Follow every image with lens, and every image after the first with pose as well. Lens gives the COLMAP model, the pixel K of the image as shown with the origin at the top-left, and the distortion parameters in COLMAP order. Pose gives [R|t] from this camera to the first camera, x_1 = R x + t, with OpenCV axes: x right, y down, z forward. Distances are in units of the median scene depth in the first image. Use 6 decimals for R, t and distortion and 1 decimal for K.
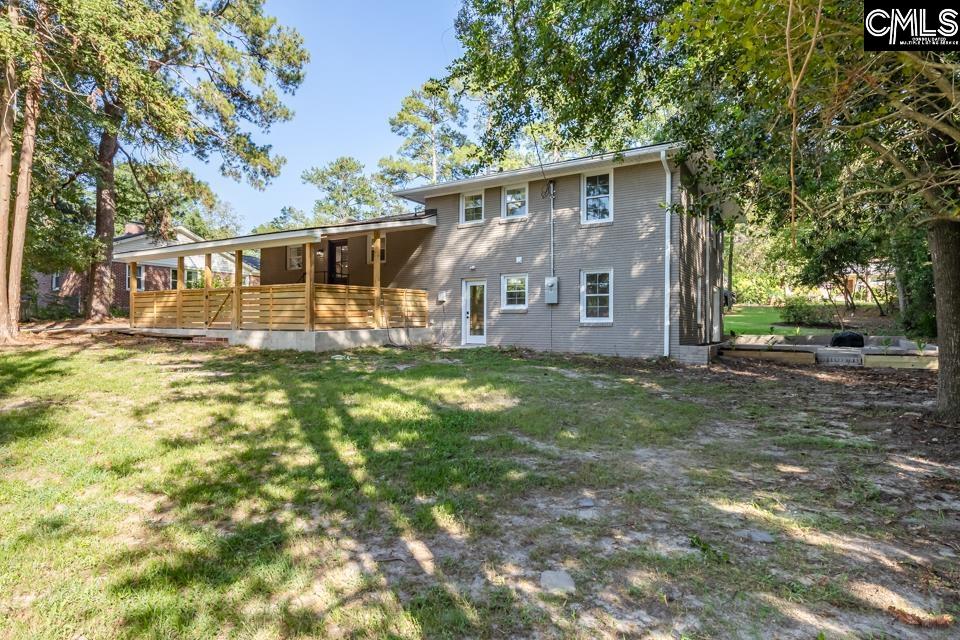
lens RADIAL K [[527.5, 0, 483.4], [0, 527.5, 317.9], [0, 0, 1]] dist [0.001404, -0.000297]
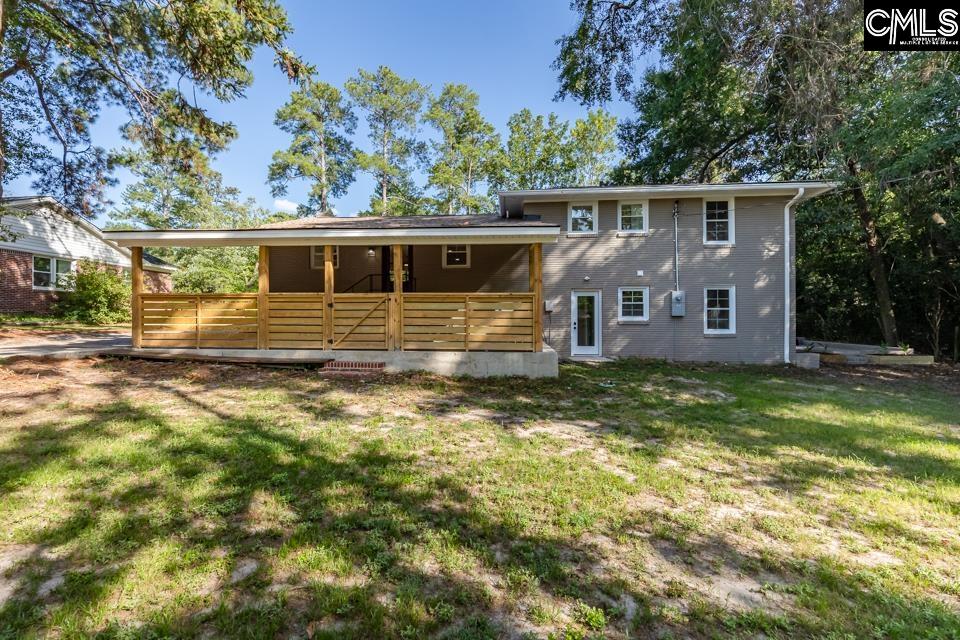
lens RADIAL K [[433.4, 0, 475.1], [0, 433.4, 322.6], [0, 0, 1]] dist [-0.001500, -0.000508]
pose [[0.898087, -0.004685, 0.439792, -0.612116], [-0.004937, 0.999773, 0.020731, -0.029388], [-0.439790, -0.020790, 0.897860, 0.376568]]
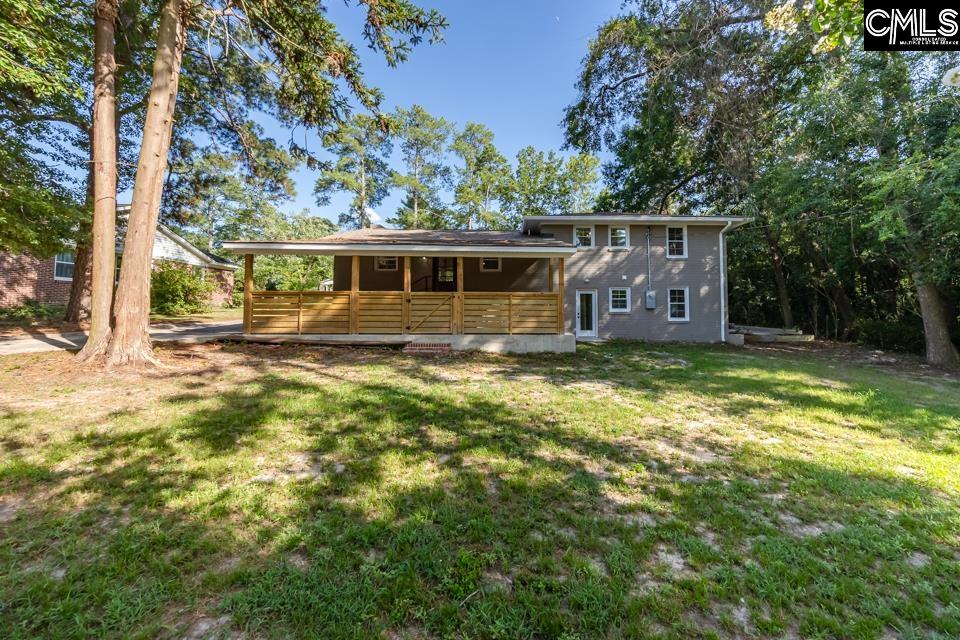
lens RADIAL K [[356.8, 0, 527.8], [0, 356.8, 298.3], [0, 0, 1]] dist [0.001232, 0.000017]
pose [[0.832782, 0.014707, 0.553406, -0.706265], [-0.006468, 0.999837, -0.016837, -0.035417], [-0.553563, 0.010442, 0.832742, 0.334287]]
